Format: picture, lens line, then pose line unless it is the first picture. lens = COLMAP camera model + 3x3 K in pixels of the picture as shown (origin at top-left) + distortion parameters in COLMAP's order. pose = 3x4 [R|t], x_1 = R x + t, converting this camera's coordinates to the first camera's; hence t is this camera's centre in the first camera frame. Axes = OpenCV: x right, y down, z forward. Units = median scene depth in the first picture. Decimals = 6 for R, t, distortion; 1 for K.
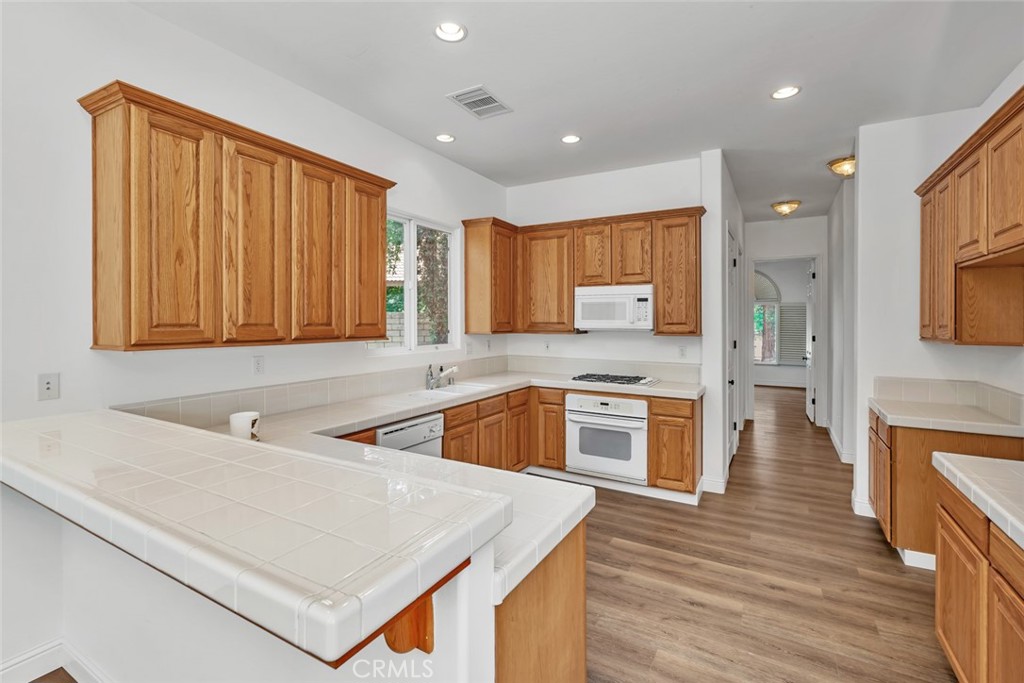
lens RADIAL K [[466.1, 0, 511.7], [0, 466.1, 322.0], [0, 0, 1]] dist [0.000364, 0.000182]
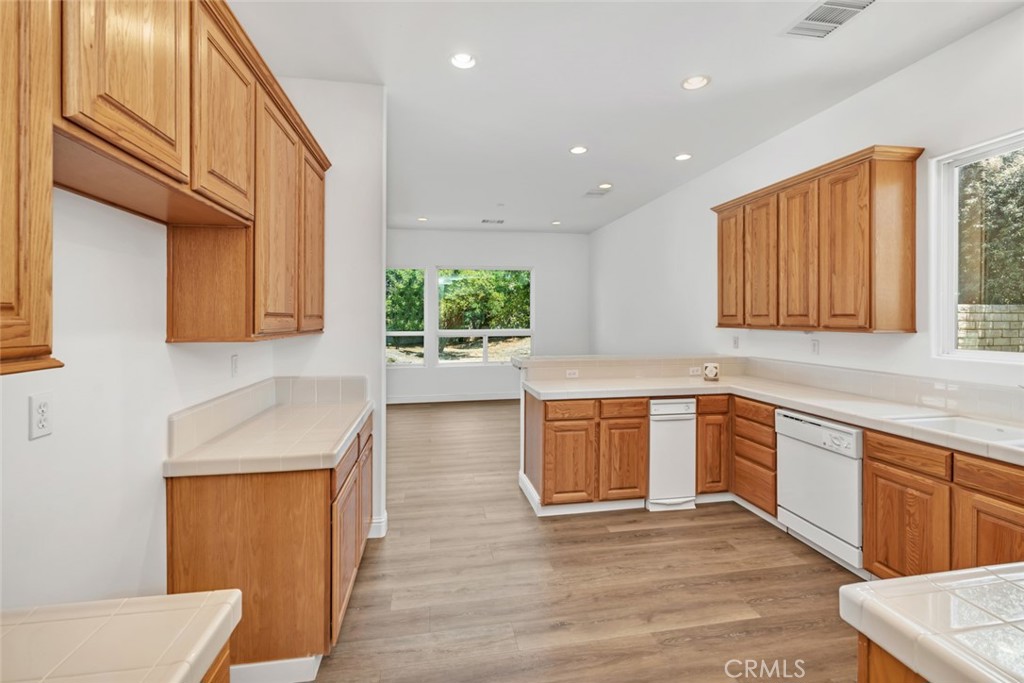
lens RADIAL K [[516.6, 0, 511.8], [0, 516.6, 320.4], [0, 0, 1]] dist [-0.001684, -0.000510]
pose [[-0.778313, -0.002072, -0.627873, 0.996450], [-0.004091, 0.999990, 0.001771, 0.018831], [0.627863, 0.003947, -0.778314, 1.568074]]
